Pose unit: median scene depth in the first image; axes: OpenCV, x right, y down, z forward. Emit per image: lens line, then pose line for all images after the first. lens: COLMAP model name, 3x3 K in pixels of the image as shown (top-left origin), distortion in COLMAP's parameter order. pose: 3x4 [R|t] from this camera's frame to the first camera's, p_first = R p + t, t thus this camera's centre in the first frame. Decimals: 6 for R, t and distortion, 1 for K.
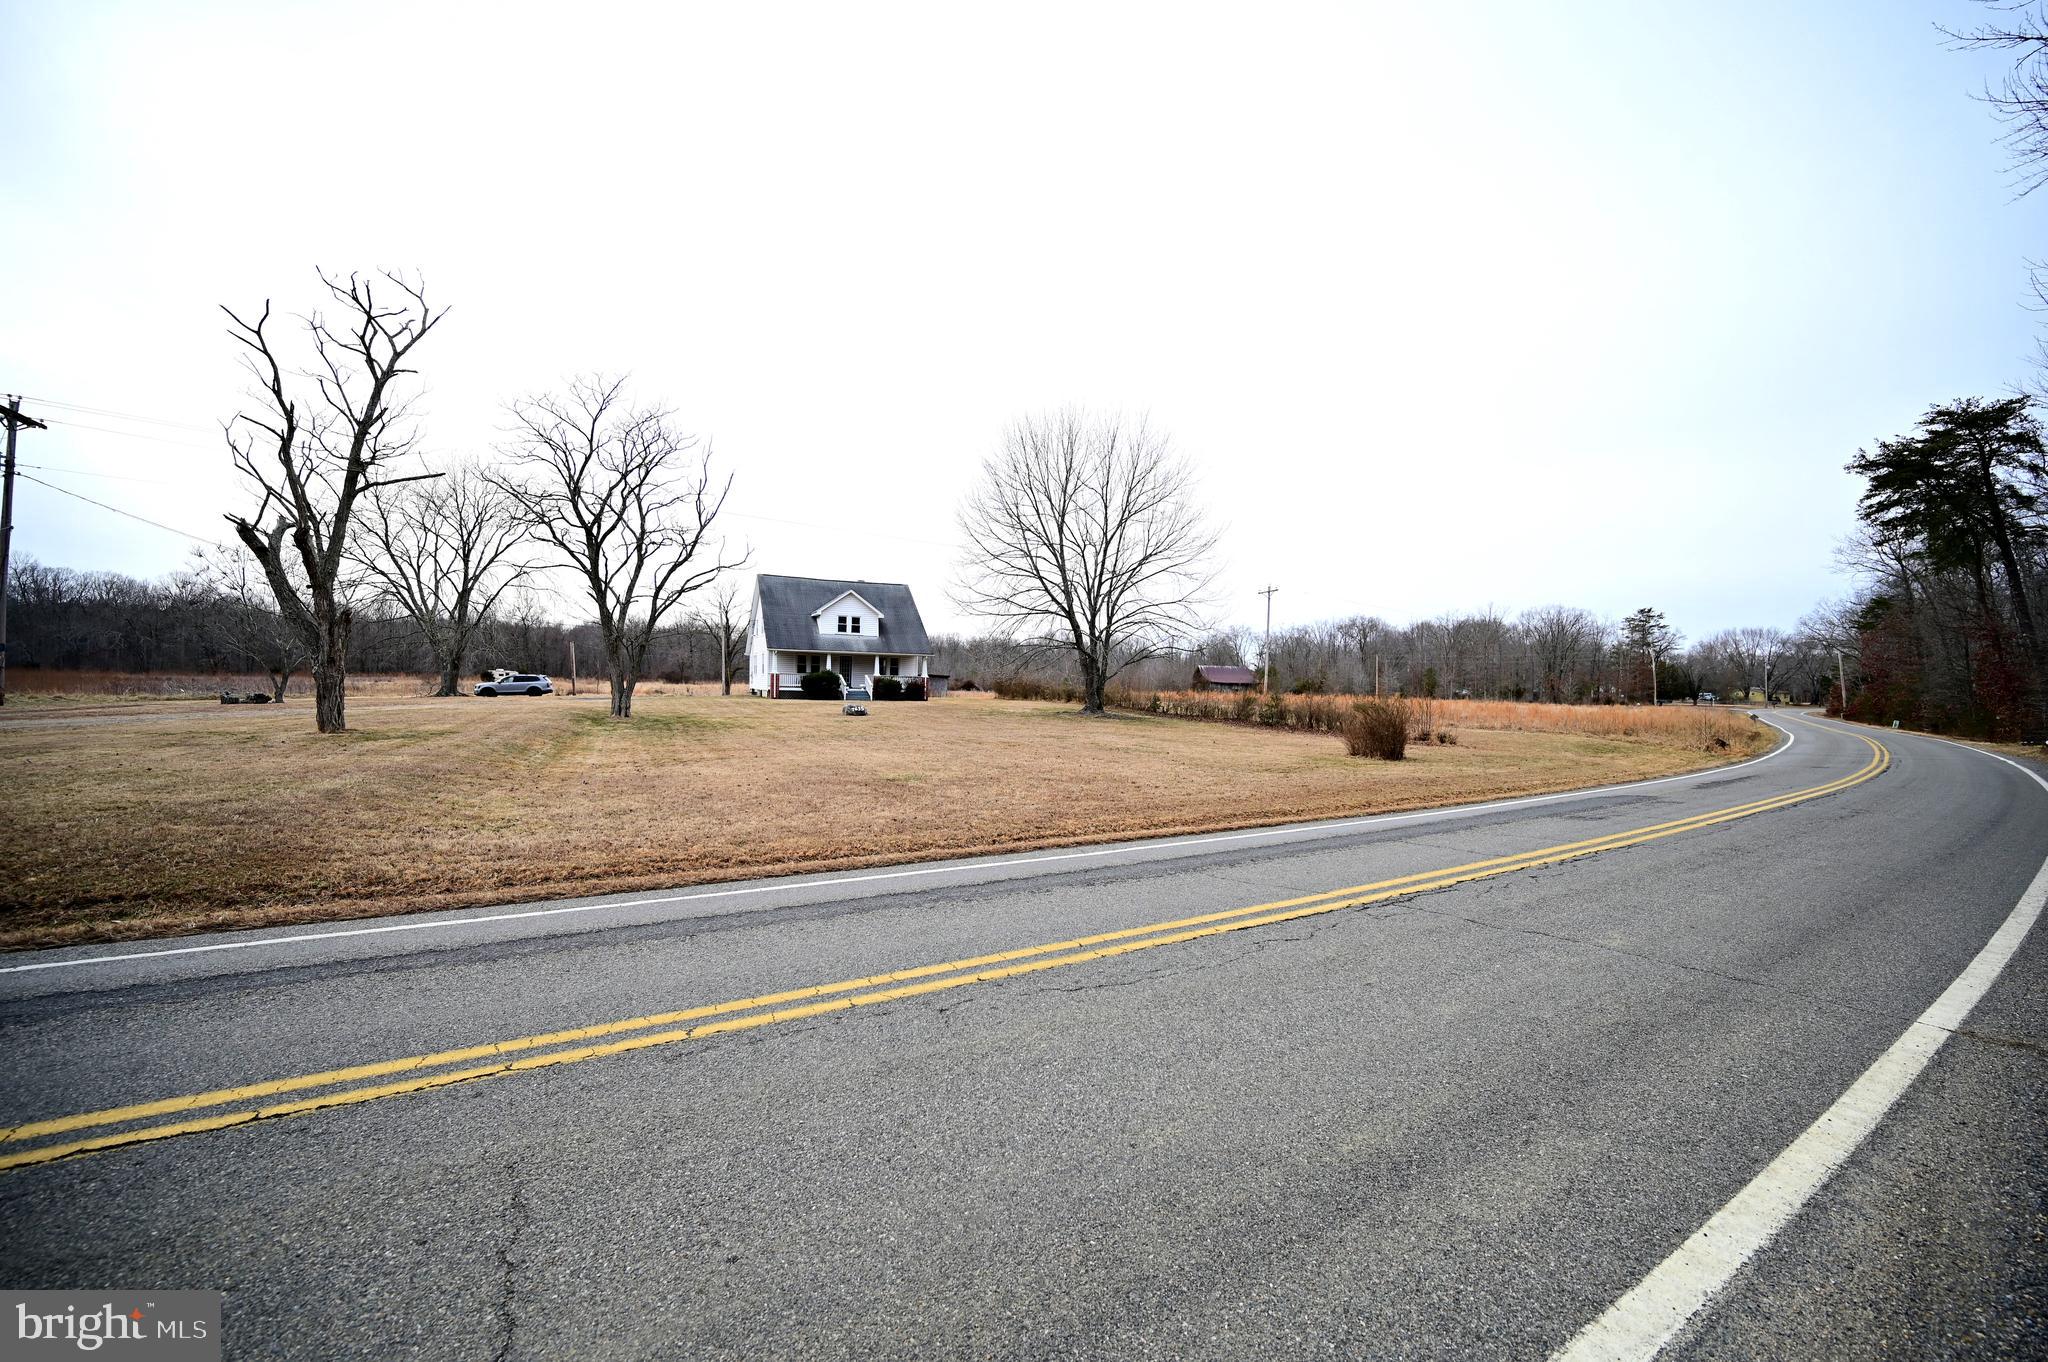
lens RADIAL K [[805.1, 0, 1027.7], [0, 805.1, 688.3], [0, 0, 1]] dist [-0.000148, 0.000240]
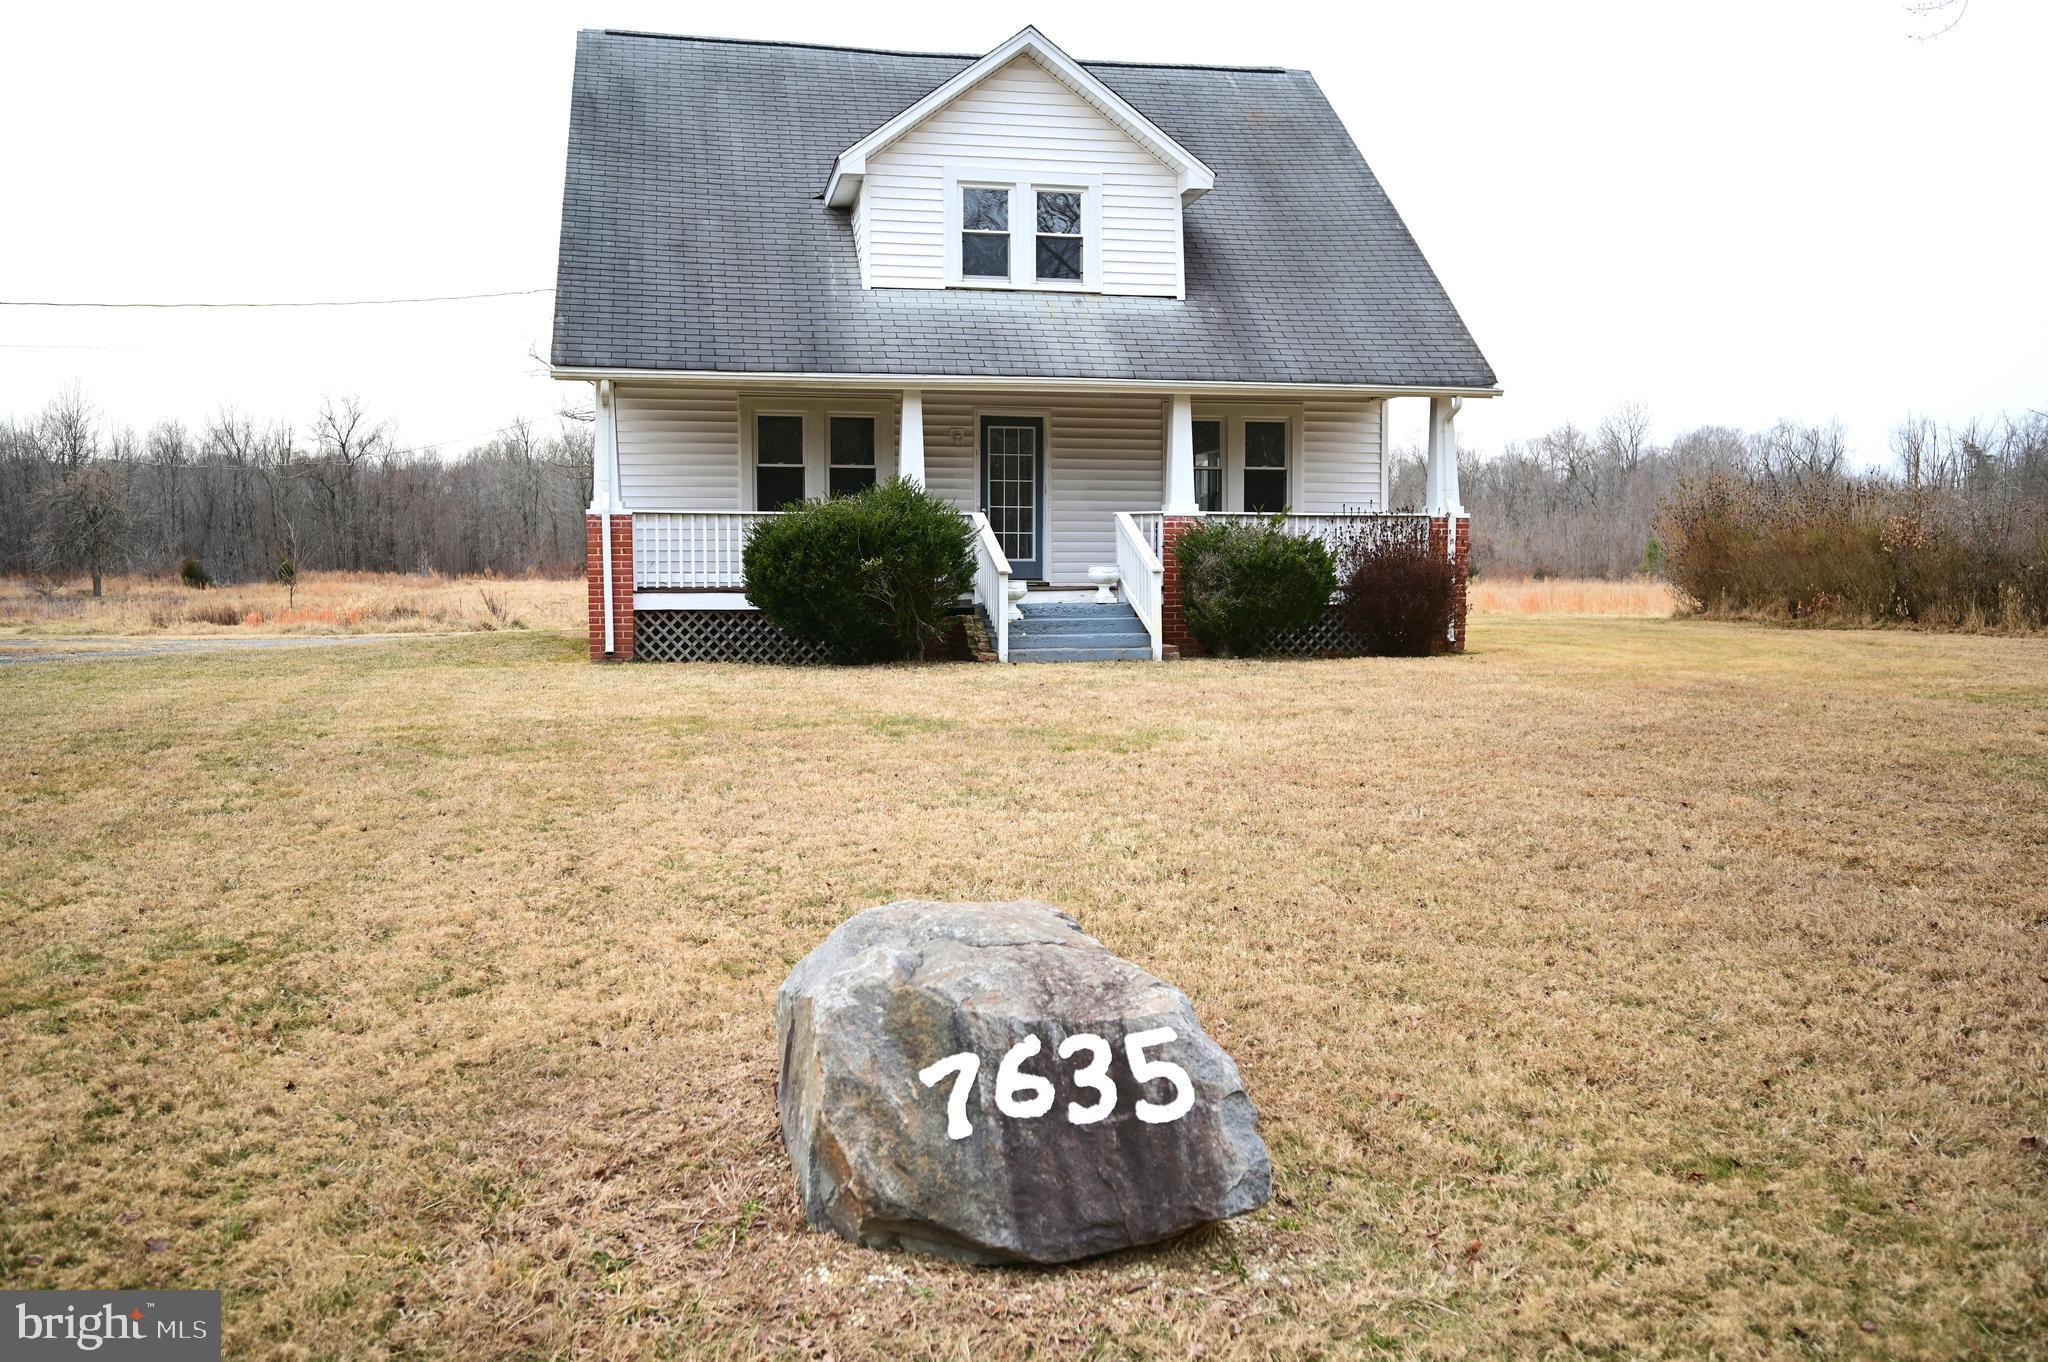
lens RADIAL K [[1786.1, 0, 1024.0], [0, 1786.1, 681.0], [0, 0, 1]] dist [-0.010112, -0.002228]
pose [[0.972420, -0.009673, -0.233034, -0.297657], [0.023358, 0.998155, 0.056038, -0.004518], [0.232062, -0.059936, 0.970853, 1.394489]]
